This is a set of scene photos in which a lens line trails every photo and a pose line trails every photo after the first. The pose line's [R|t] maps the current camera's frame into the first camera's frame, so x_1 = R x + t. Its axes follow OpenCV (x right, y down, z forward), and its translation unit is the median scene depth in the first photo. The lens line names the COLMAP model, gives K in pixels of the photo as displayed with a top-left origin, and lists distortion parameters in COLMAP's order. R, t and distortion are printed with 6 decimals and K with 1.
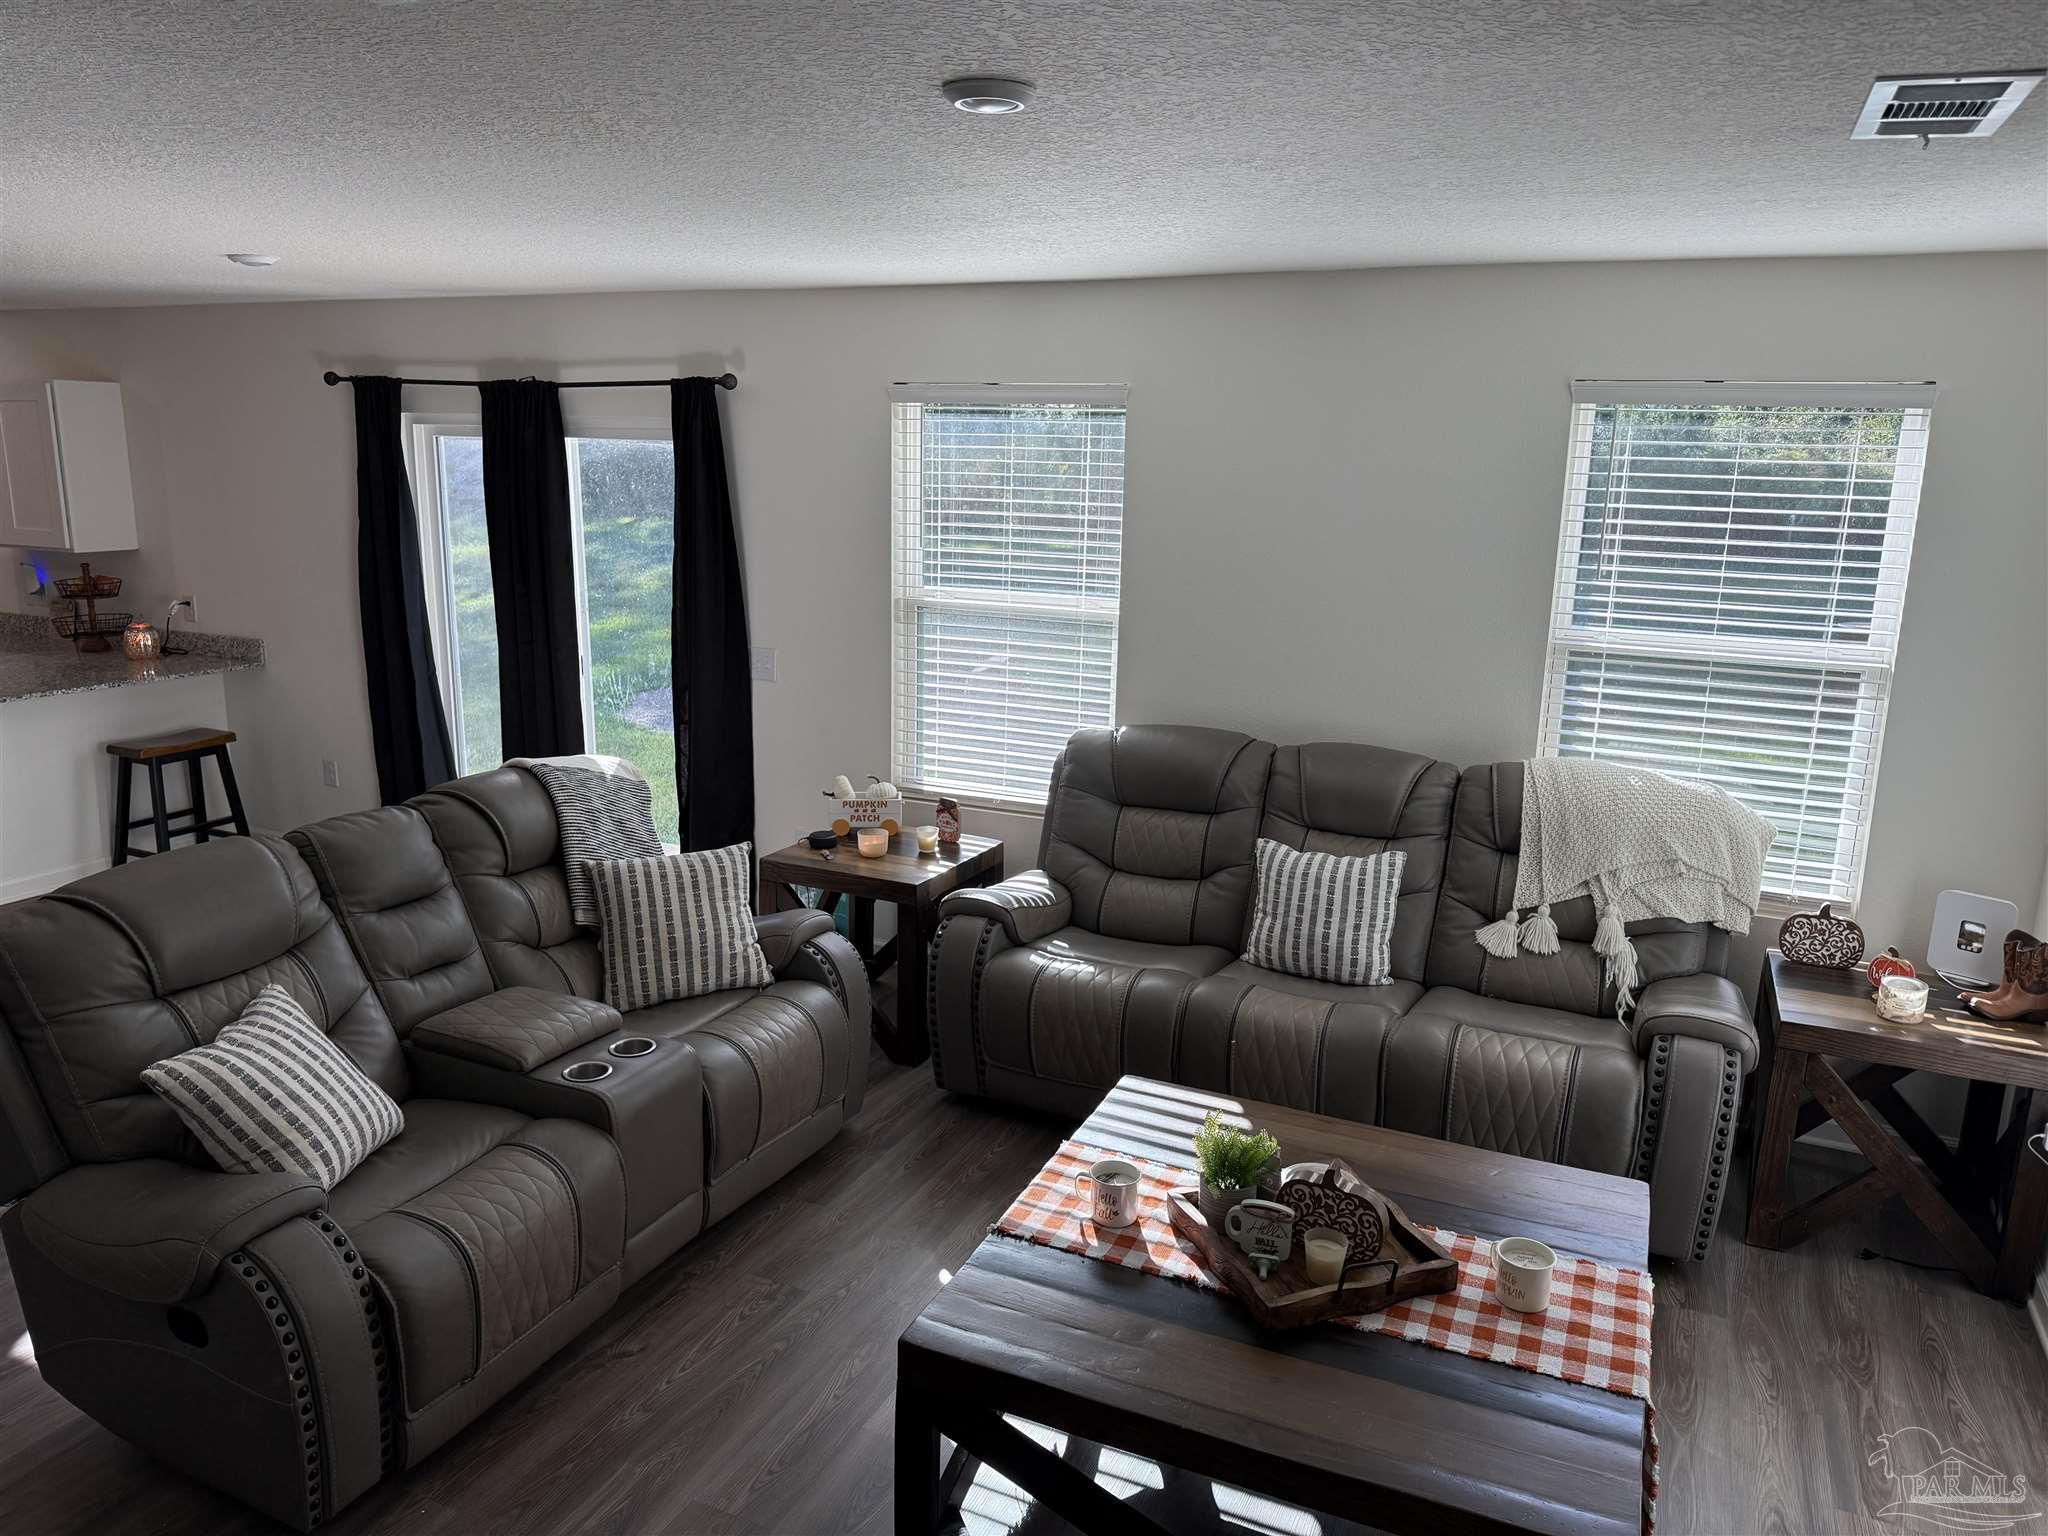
lens RADIAL K [[1435.6, 0, 1033.1], [0, 1435.6, 757.2], [0, 0, 1]] dist [0.054235, -0.074805]
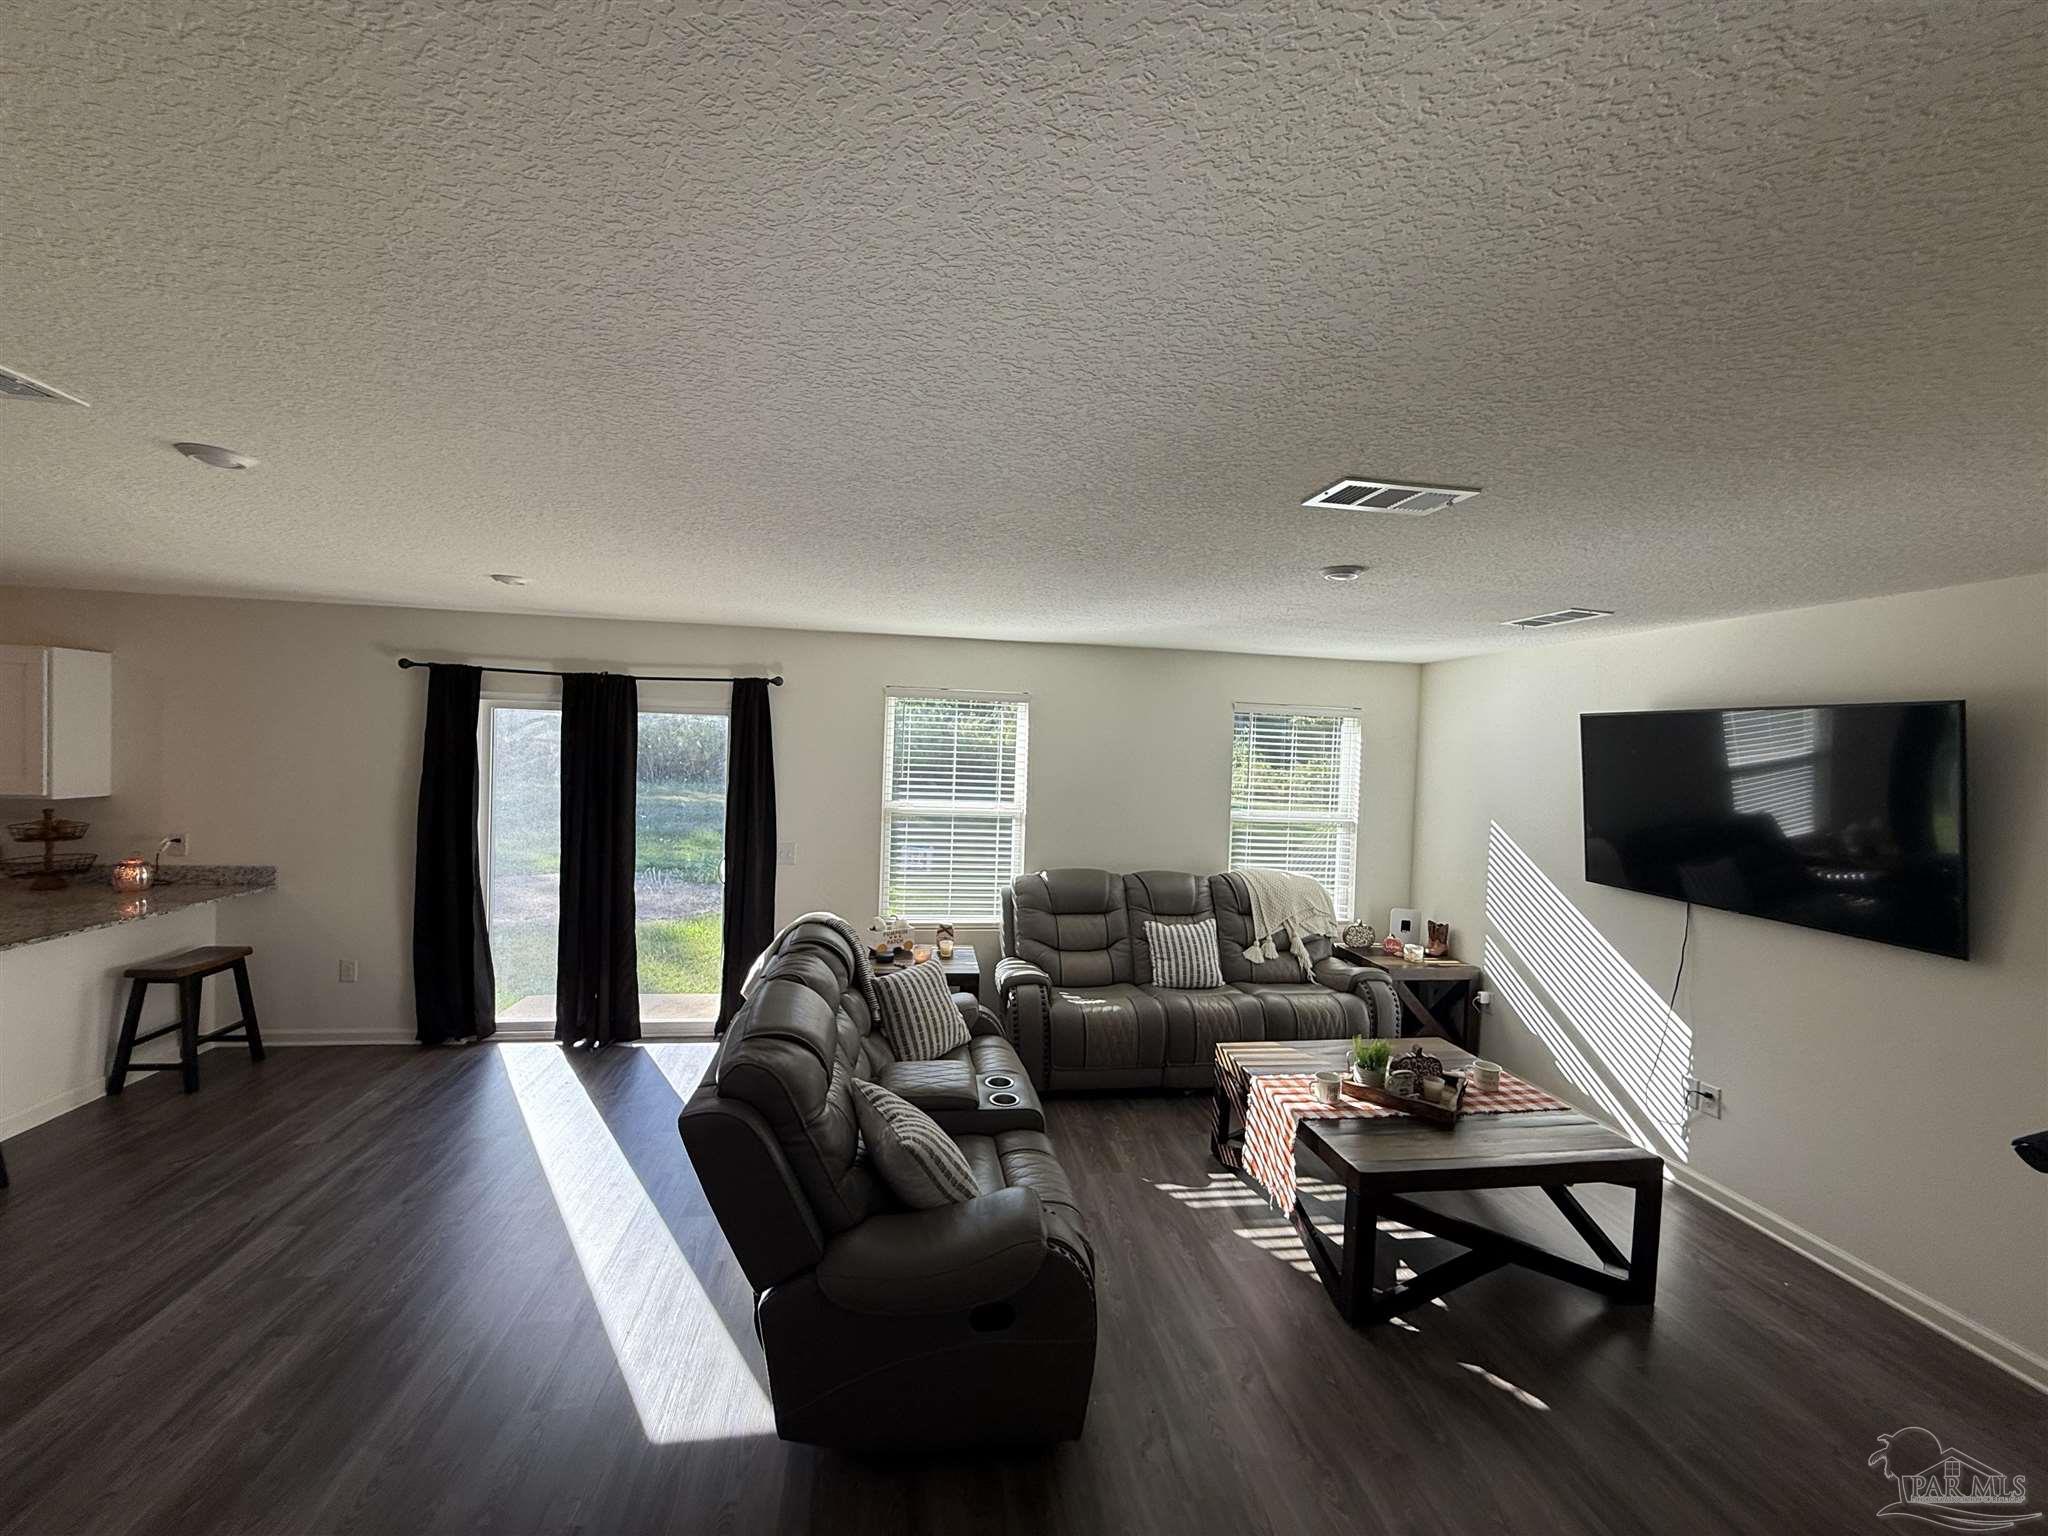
lens RADIAL K [[814.8, 0, 1027.5], [0, 814.8, 763.2], [0, 0, 1]] dist [0.003496, -0.000982]
pose [[0.839143, -0.005538, 0.543882, -0.485550], [0.094329, 0.986277, -0.135496, -0.018354], [-0.535668, 0.165005, 0.828150, 0.101765]]
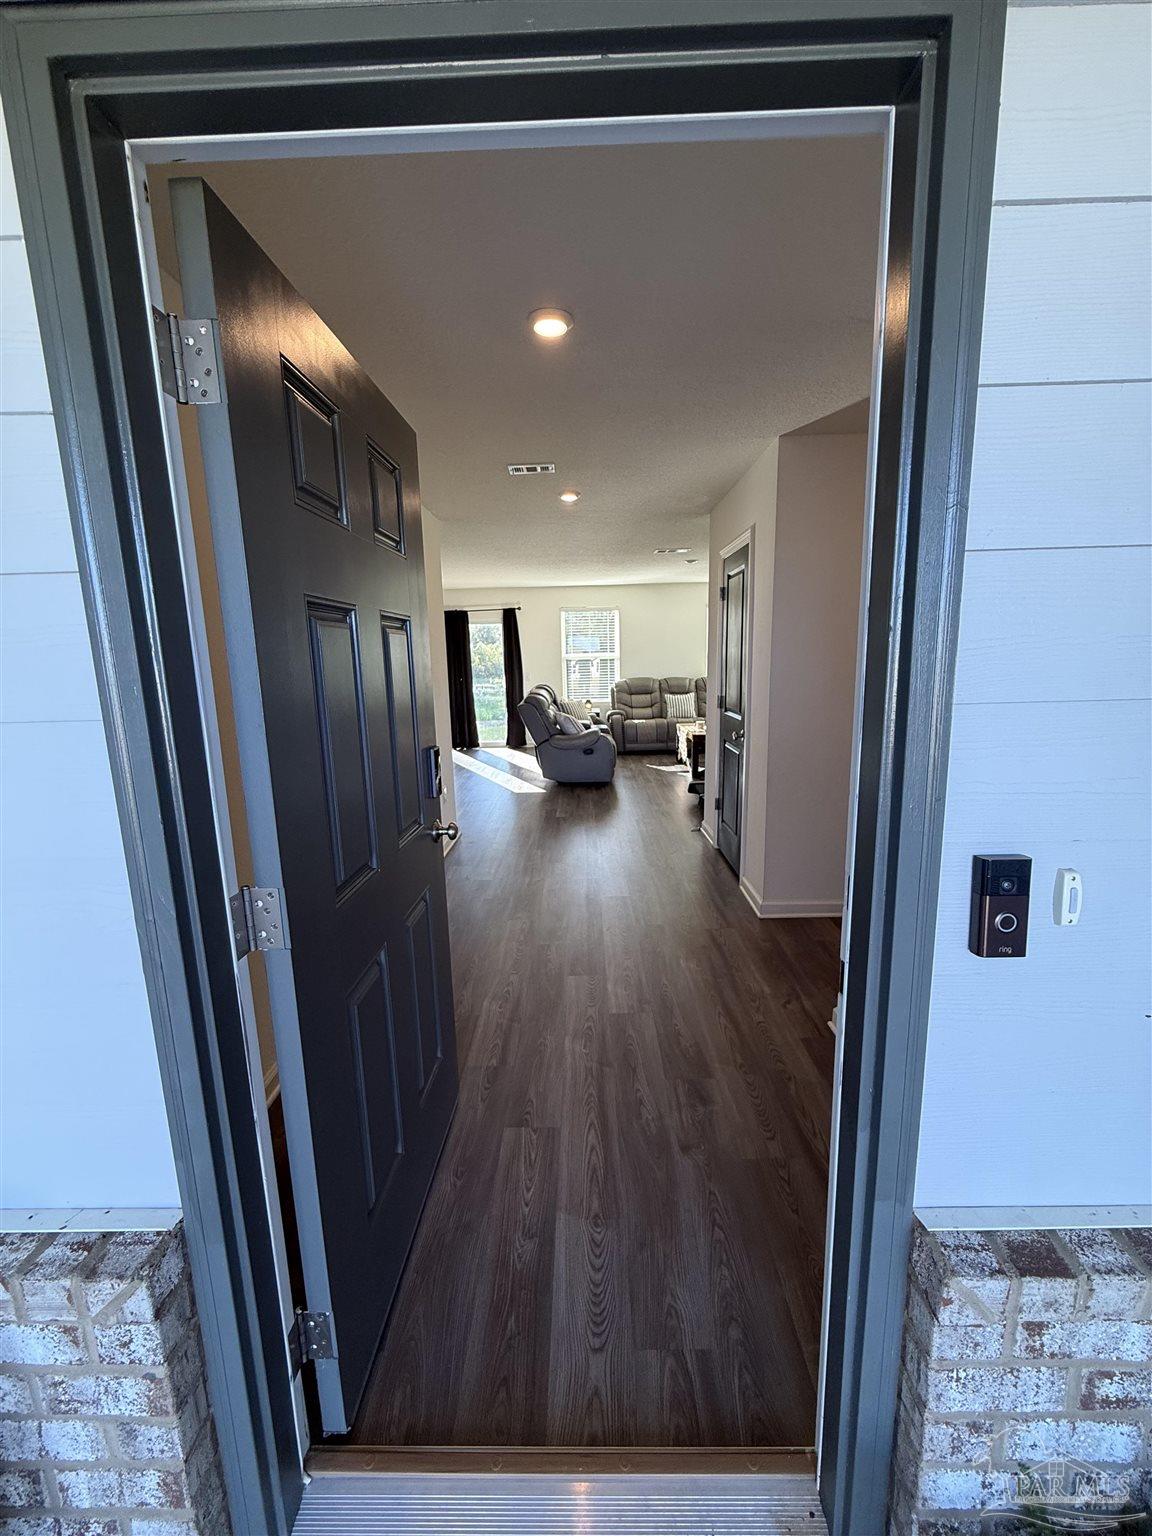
lens RADIAL K [[611.1, 0, 573.8], [0, 611.1, 764.5], [0, 0, 1]] dist [0.003496, -0.000982]
pose [[0.917627, -0.118540, 0.379352, -0.810307], [0.125259, 0.992099, 0.007017, 0.201214], [-0.377187, 0.041078, 0.925226, -0.705176]]
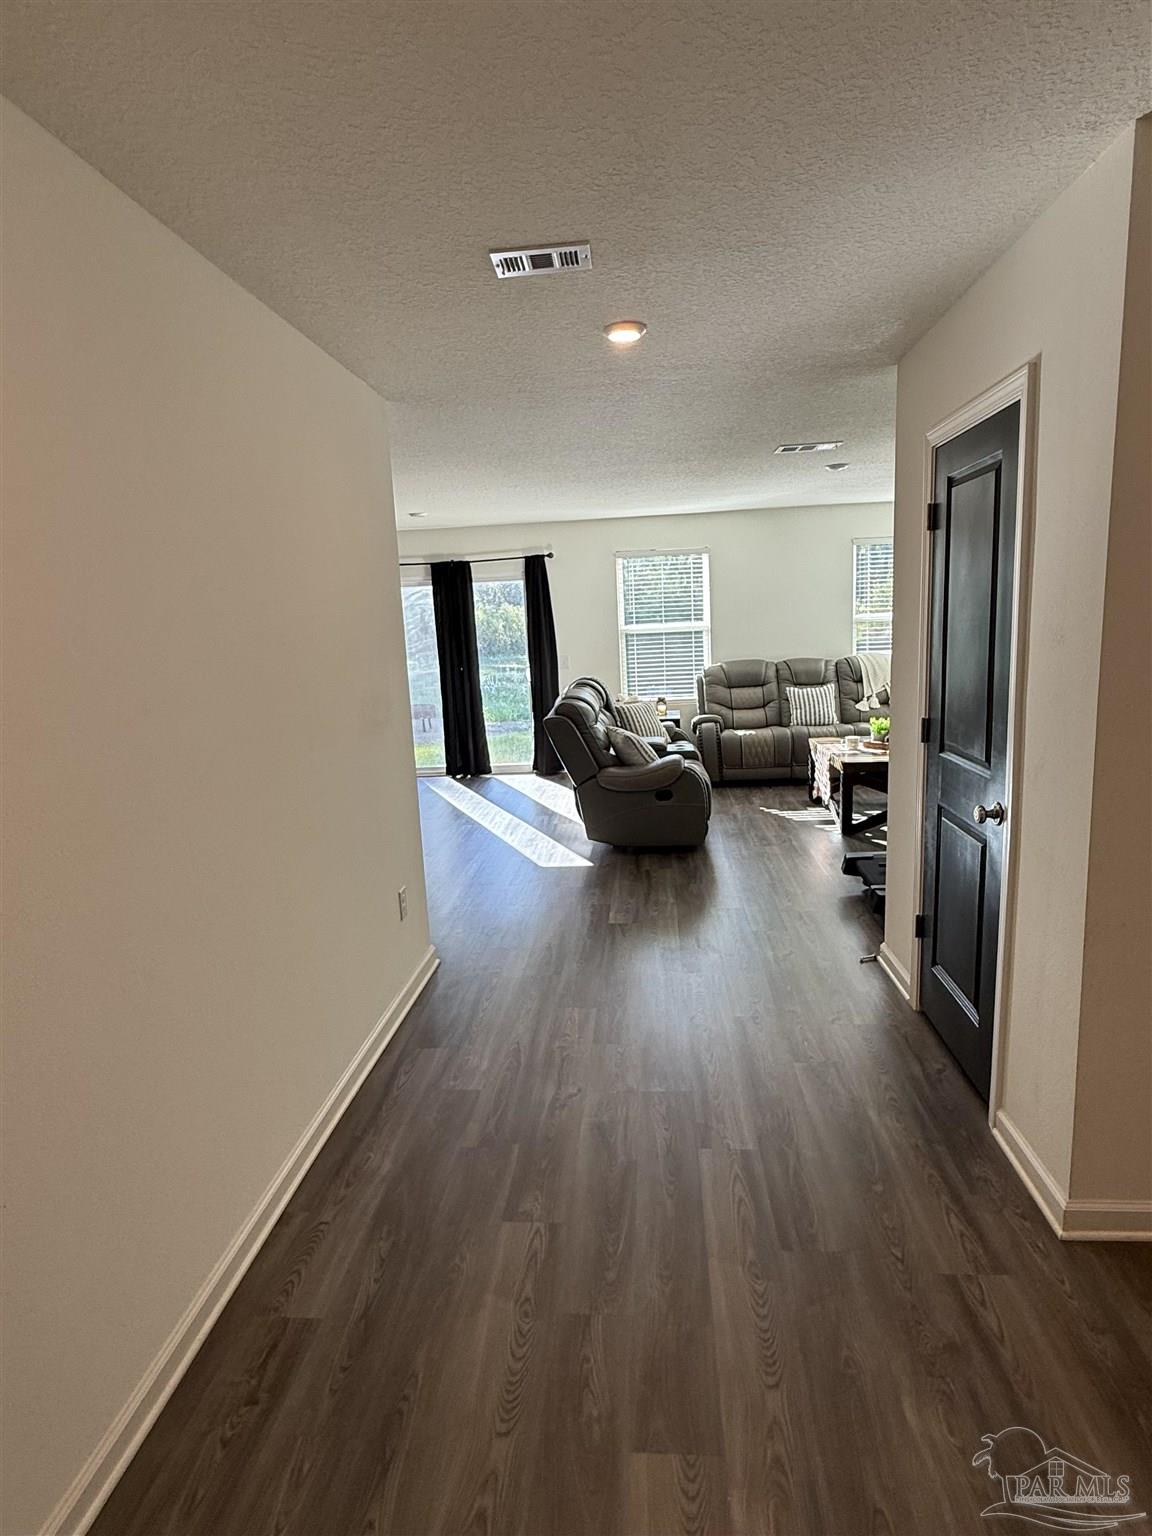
lens RADIAL K [[845.4, 0, 577.6], [0, 845.4, 767.3], [0, 0, 1]] dist [0.005316, -0.001212]
pose [[0.941464, -0.129121, 0.311406, -0.713968], [0.136876, 0.990583, -0.003078, 0.141178], [-0.308076, 0.045522, 0.950272, -0.493129]]
